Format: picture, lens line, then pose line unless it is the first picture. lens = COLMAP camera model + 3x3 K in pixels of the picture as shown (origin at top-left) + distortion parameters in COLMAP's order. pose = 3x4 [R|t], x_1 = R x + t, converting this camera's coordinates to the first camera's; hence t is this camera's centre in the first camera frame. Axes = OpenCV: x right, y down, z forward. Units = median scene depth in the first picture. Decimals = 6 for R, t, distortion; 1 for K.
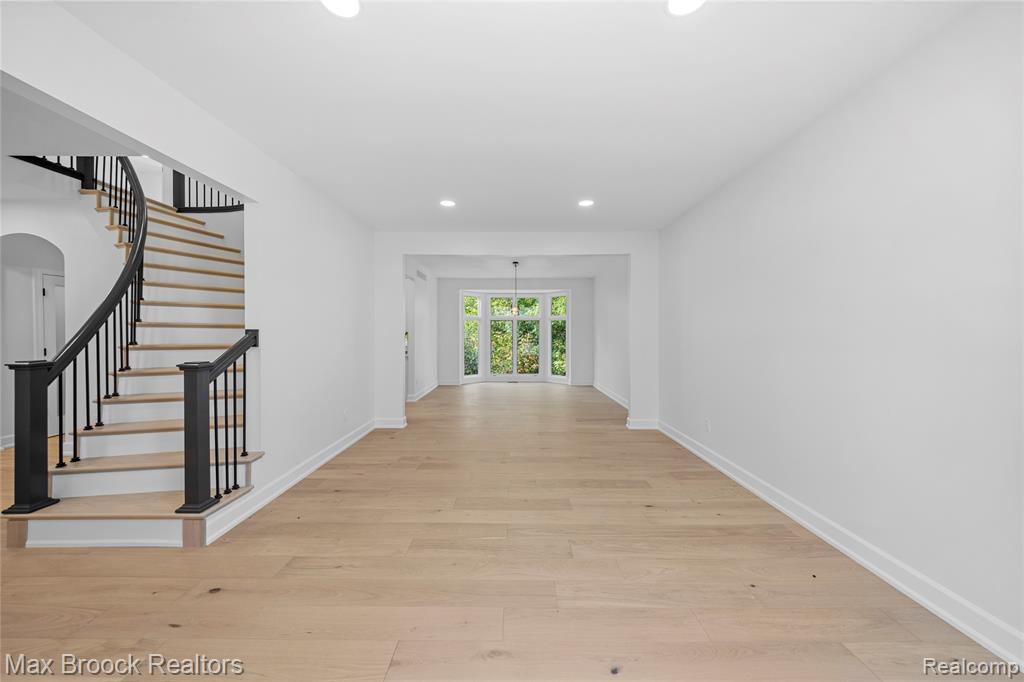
lens RADIAL K [[363.1, 0, 516.2], [0, 363.1, 338.5], [0, 0, 1]] dist [-0.001932, -0.001285]
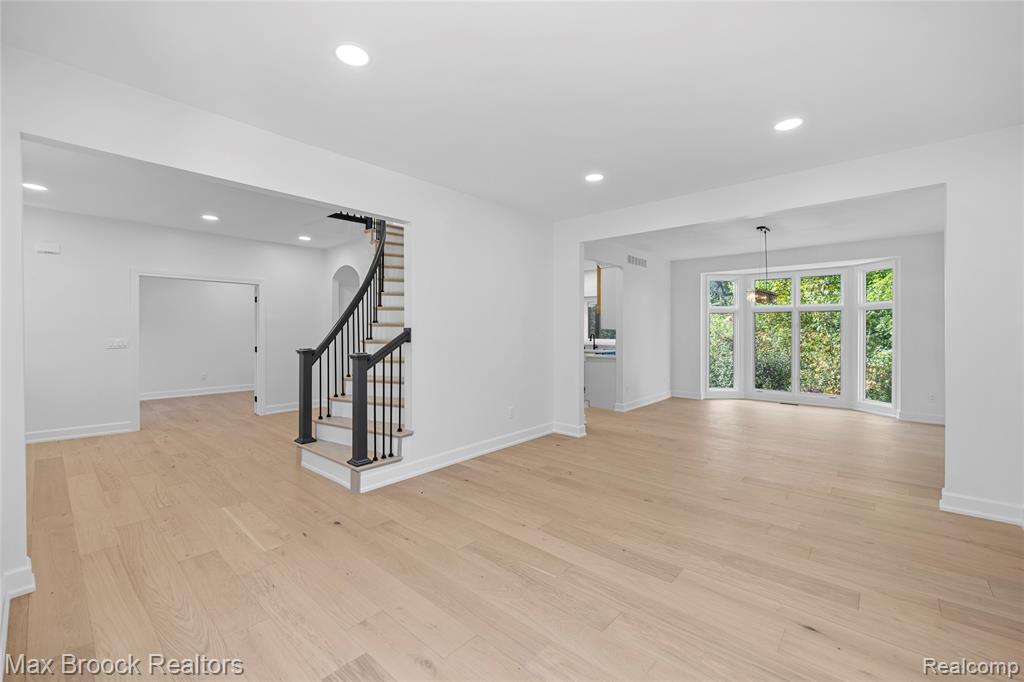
lens RADIAL K [[436.7, 0, 507.9], [0, 436.7, 333.9], [0, 0, 1]] dist [-0.003119, -0.001121]
pose [[0.732168, 0.004050, -0.681112, 0.524726], [-0.009254, 0.999949, -0.004002, -0.002190], [0.681061, 0.009233, 0.732168, 0.173172]]
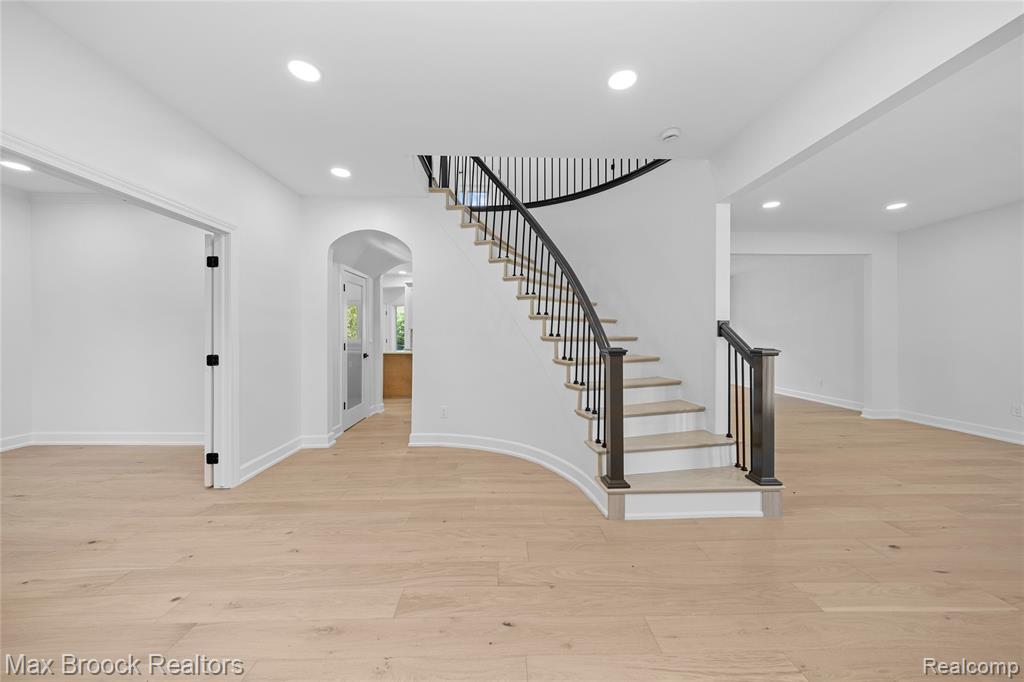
lens RADIAL K [[363.1, 0, 512.9], [0, 363.1, 339.8], [0, 0, 1]] dist [-0.001932, -0.001285]
pose [[0.999631, 0.002022, 0.027080, -1.490631], [-0.002111, 0.999992, 0.003261, 0.030472], [-0.027073, -0.003317, 0.999628, -0.073892]]
